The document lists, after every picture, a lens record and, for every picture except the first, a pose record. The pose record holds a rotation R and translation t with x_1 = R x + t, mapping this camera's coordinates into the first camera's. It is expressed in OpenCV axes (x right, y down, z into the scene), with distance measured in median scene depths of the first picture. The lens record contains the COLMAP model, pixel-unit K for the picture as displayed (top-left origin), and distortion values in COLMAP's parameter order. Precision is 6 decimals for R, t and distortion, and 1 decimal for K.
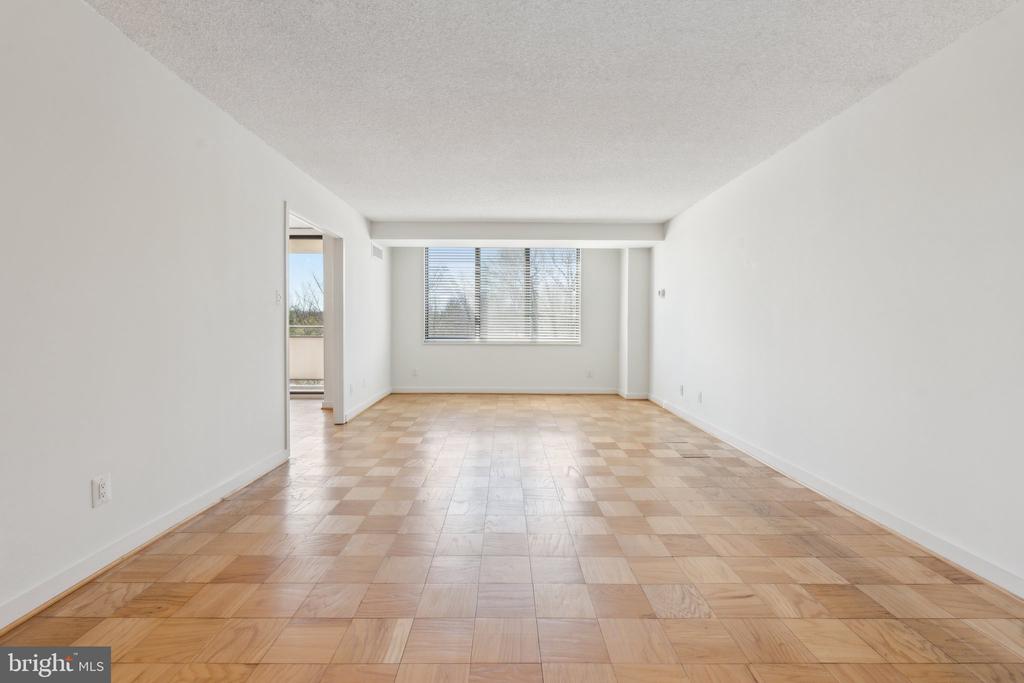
lens RADIAL K [[453.7, 0, 513.2], [0, 453.7, 335.1], [0, 0, 1]] dist [0.000452, 0.000468]
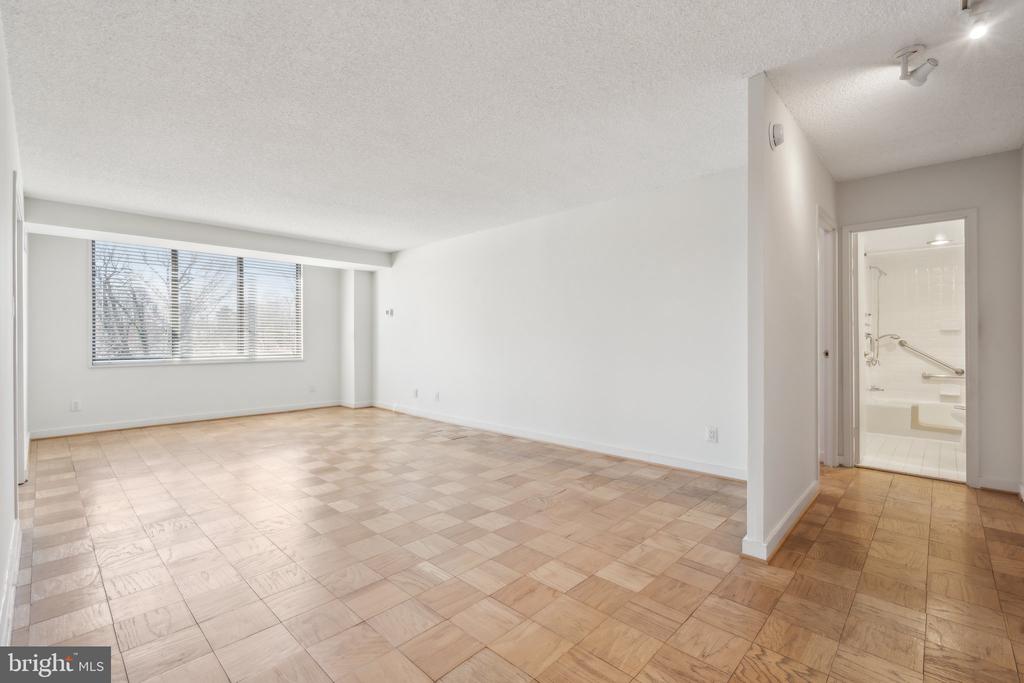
lens RADIAL K [[453.7, 0, 513.2], [0, 453.7, 335.1], [0, 0, 1]] dist [0.000452, 0.000468]
pose [[0.694858, -0.000232, 0.719147, -0.283856], [0.025396, 0.999384, -0.024216, 0.002210], [-0.718699, 0.035090, 0.694436, -0.034252]]
